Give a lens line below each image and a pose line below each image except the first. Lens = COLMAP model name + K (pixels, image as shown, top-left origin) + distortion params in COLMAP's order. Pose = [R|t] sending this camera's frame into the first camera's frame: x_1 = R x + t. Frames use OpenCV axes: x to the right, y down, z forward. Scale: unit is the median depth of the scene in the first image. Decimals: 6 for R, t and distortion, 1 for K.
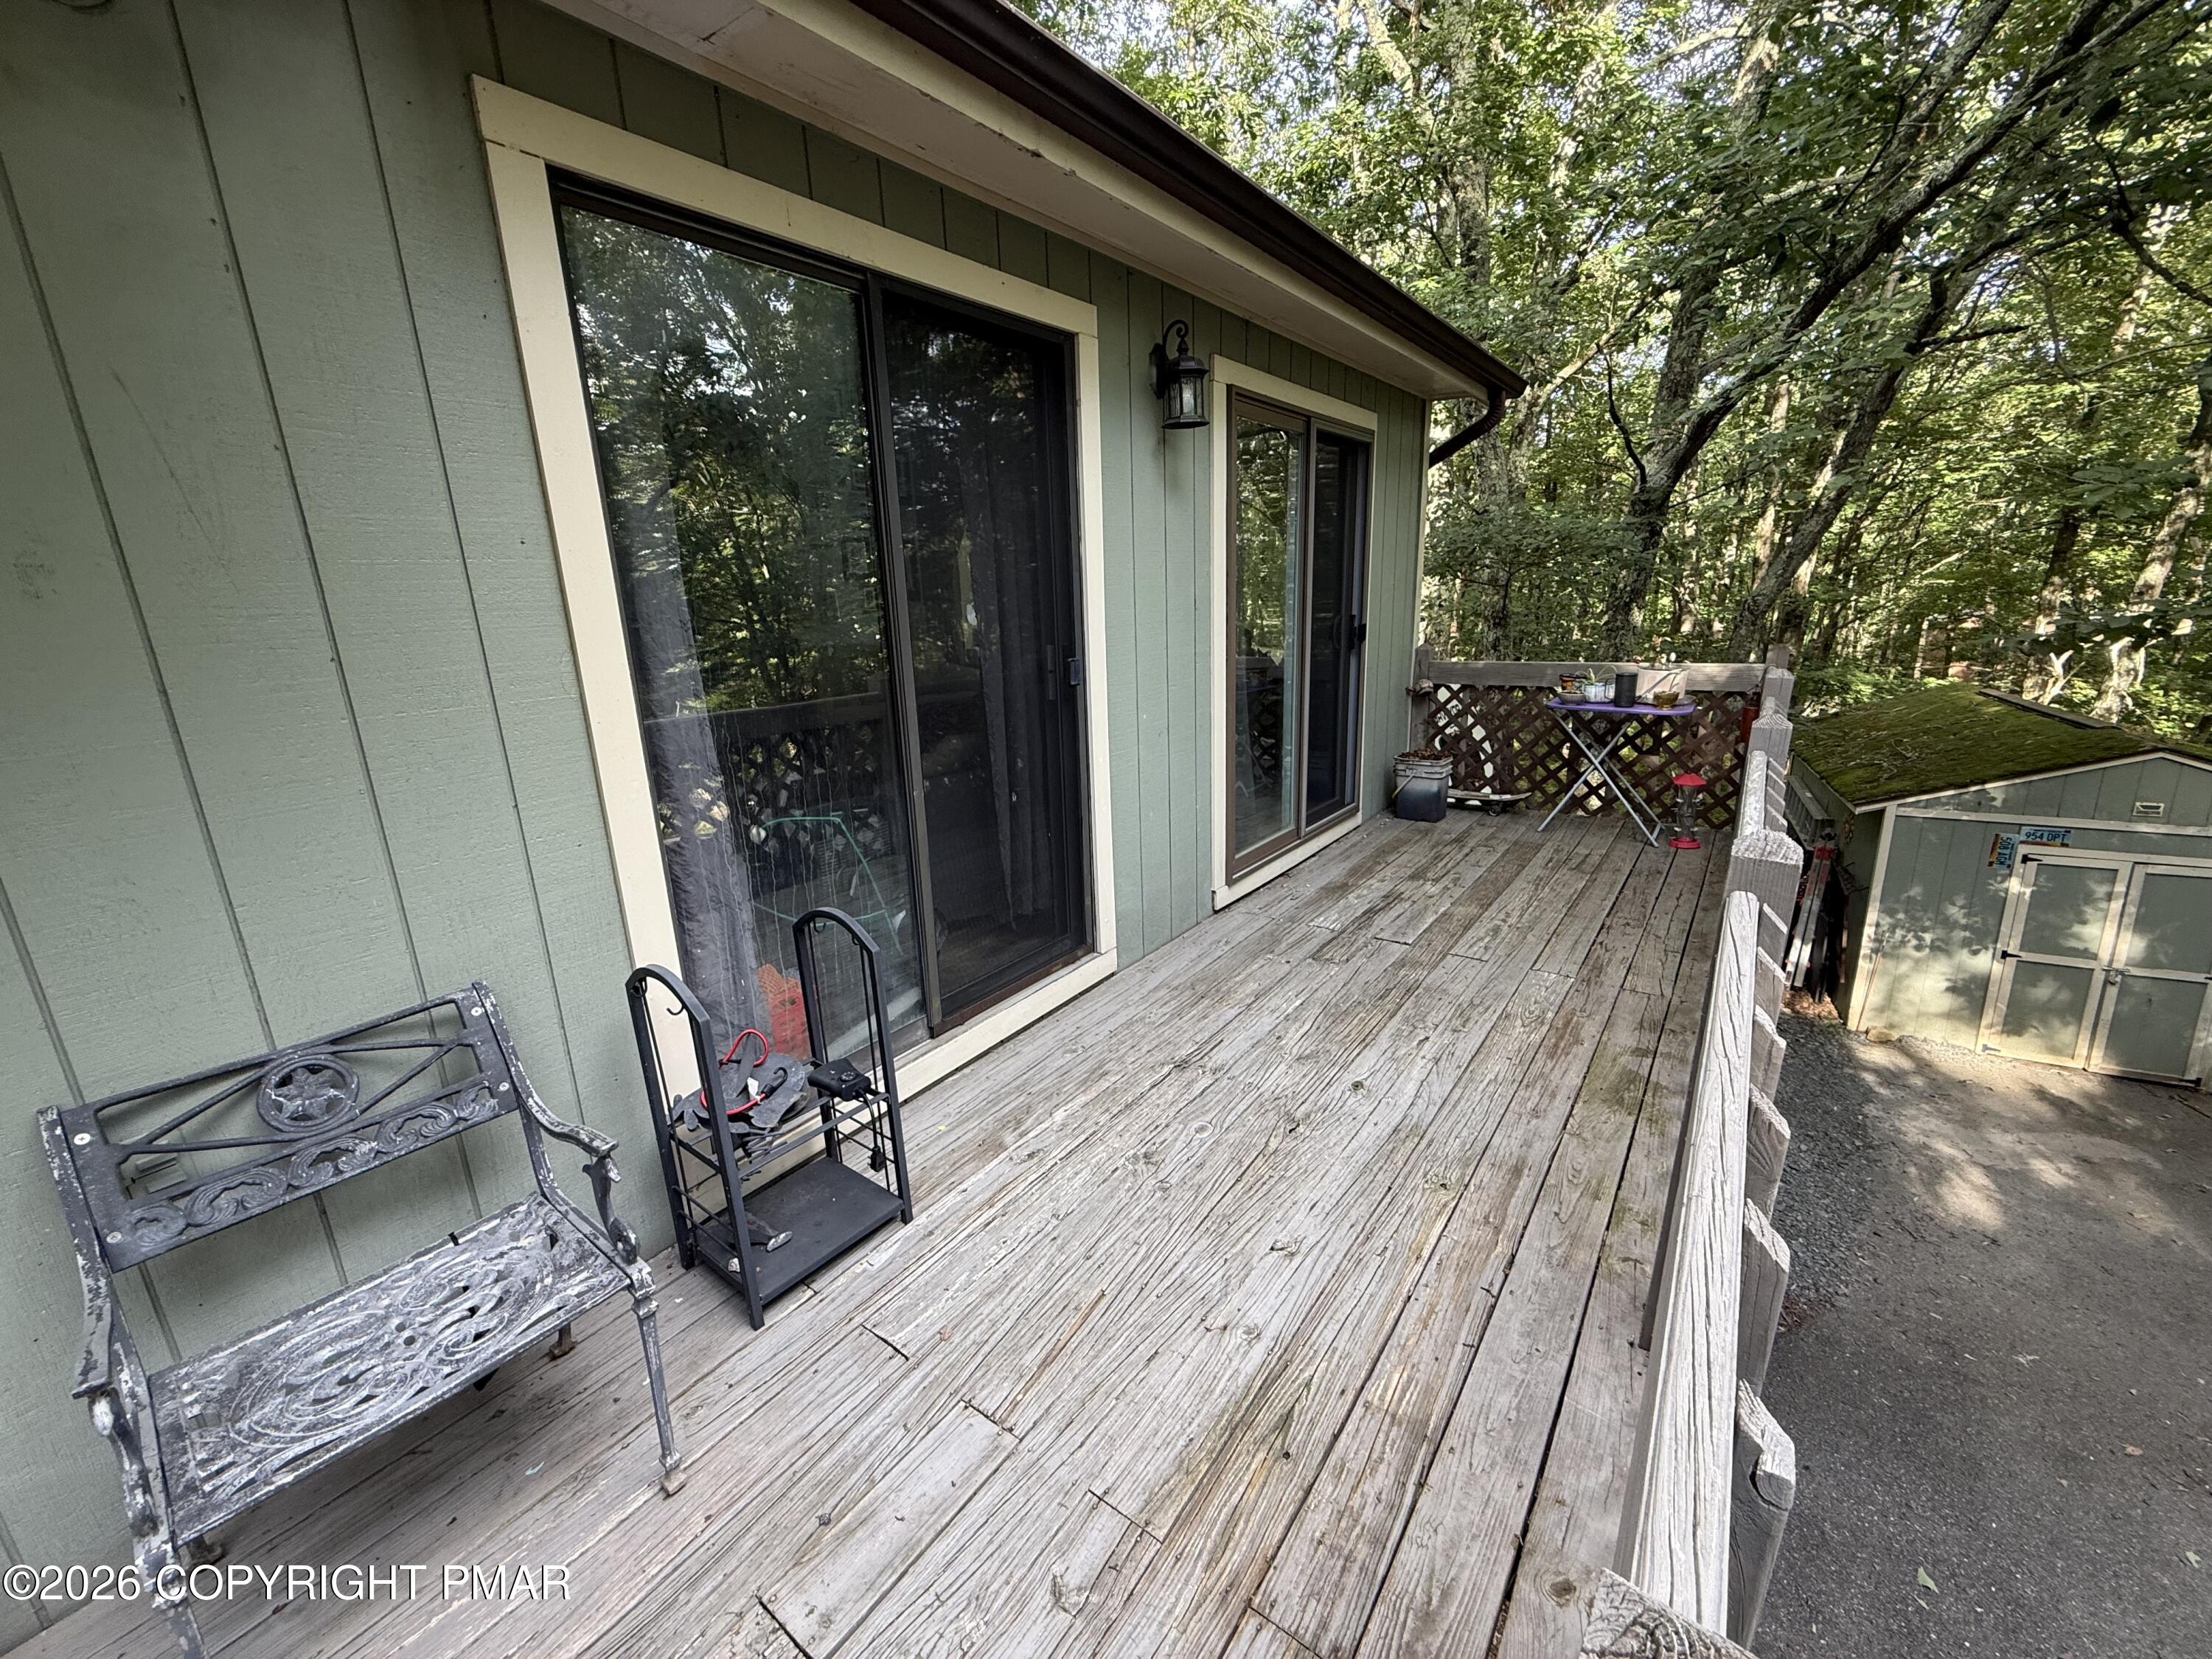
lens RADIAL K [[878.0, 0, 1108.0], [0, 878.0, 798.5], [0, 0, 1]] dist [-0.000892, 0.000074]
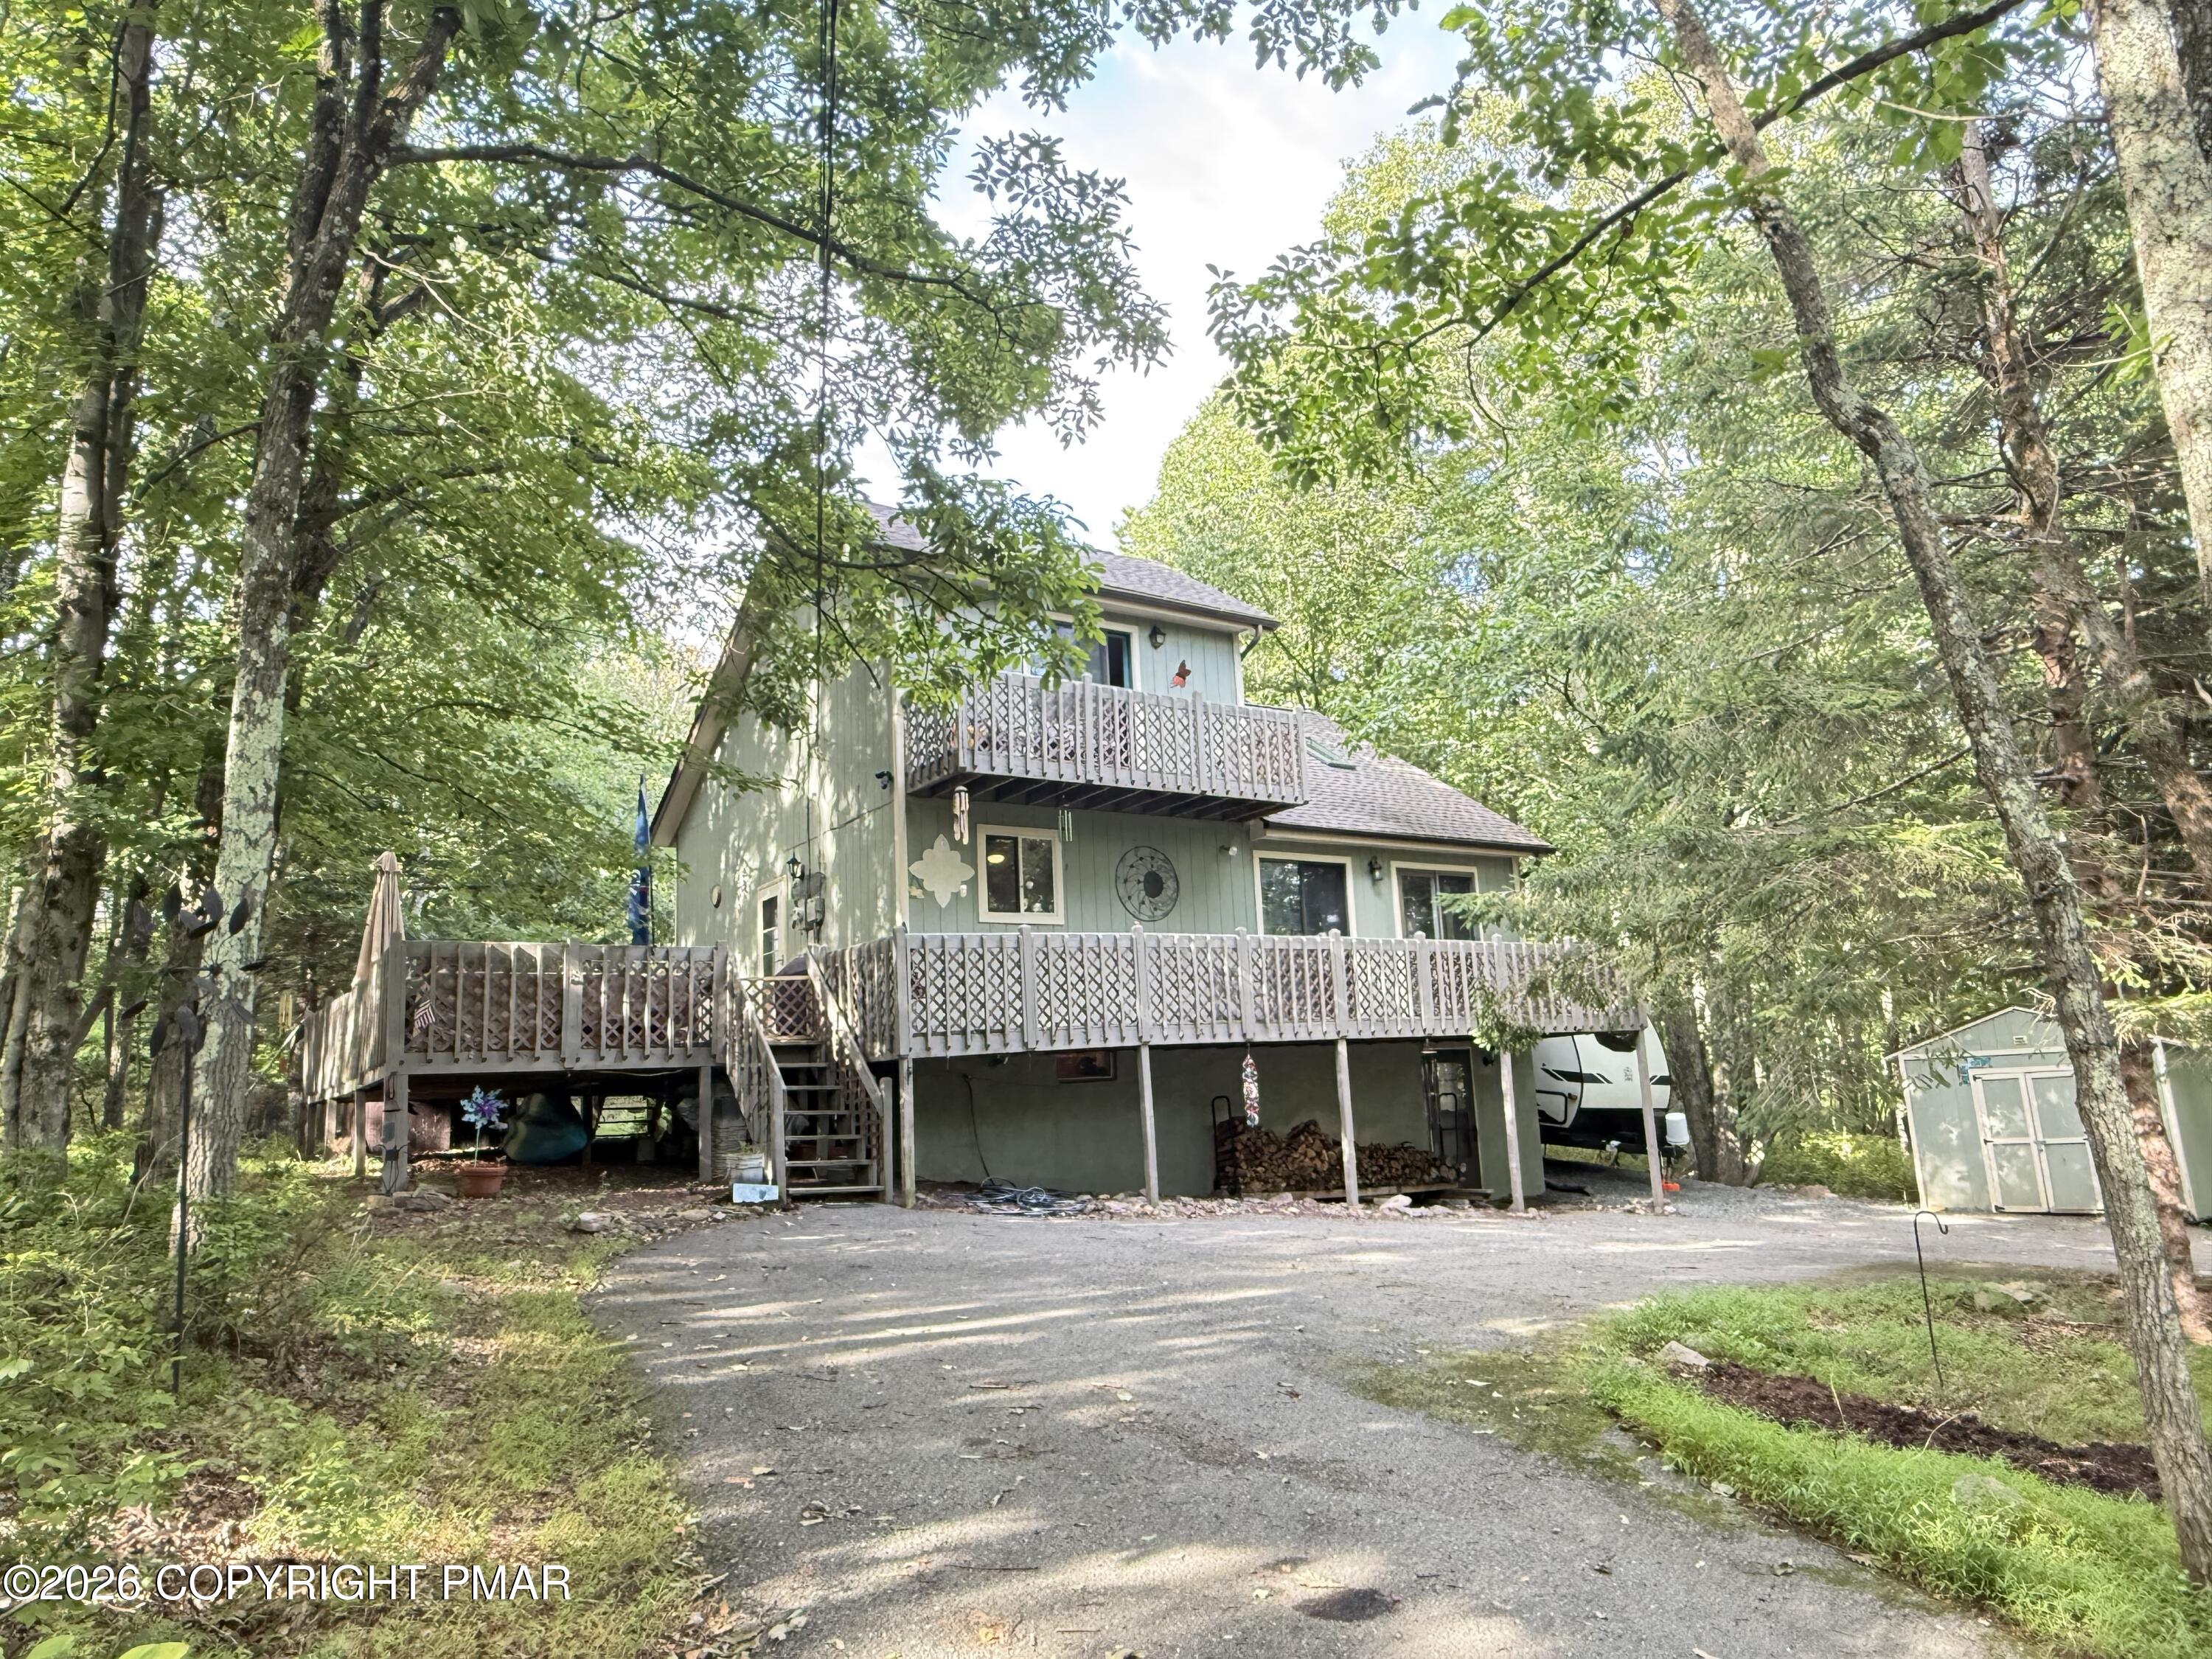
lens RADIAL K [[1419.7, 0, 1106.0], [0, 1419.7, 829.5], [0, 0, 1]] dist [-0.001244, -0.000249]
pose [[0.938166, -0.082169, -0.336292, 1.147625], [-0.062560, 0.915188, -0.398142, 2.040990], [0.340486, 0.394562, 0.853458, -5.097643]]
